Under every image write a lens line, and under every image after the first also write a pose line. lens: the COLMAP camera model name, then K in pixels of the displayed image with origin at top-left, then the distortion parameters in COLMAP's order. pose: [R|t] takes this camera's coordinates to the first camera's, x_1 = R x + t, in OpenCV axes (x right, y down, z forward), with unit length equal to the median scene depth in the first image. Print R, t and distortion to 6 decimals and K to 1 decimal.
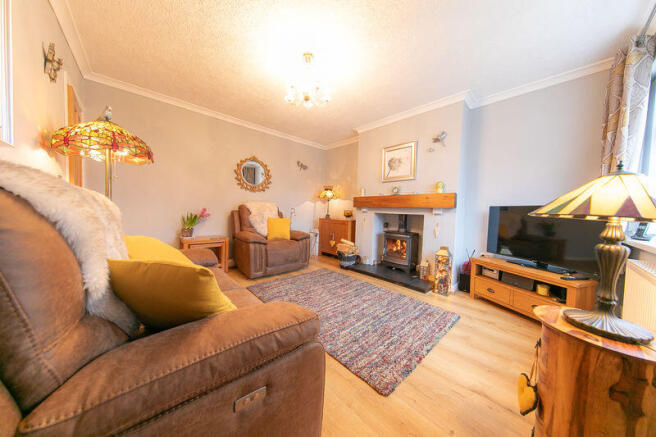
lens RADIAL K [[204.0, 0, 319.9], [0, 204.0, 217.6], [0, 0, 1]] dist [0.000324, 0.000051]
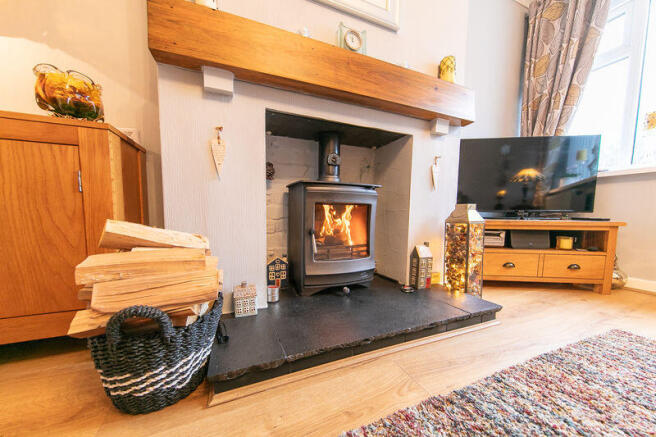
lens RADIAL K [[217.4, 0, 326.8], [0, 217.4, 232.2], [0, 0, 1]] dist [0.000063, 0.000002]
pose [[0.340827, -0.108138, 0.933886, 0.024303], [0.037082, 0.994136, 0.101581, 0.149137], [-0.939394, 0.000008, 0.342839, 1.156143]]
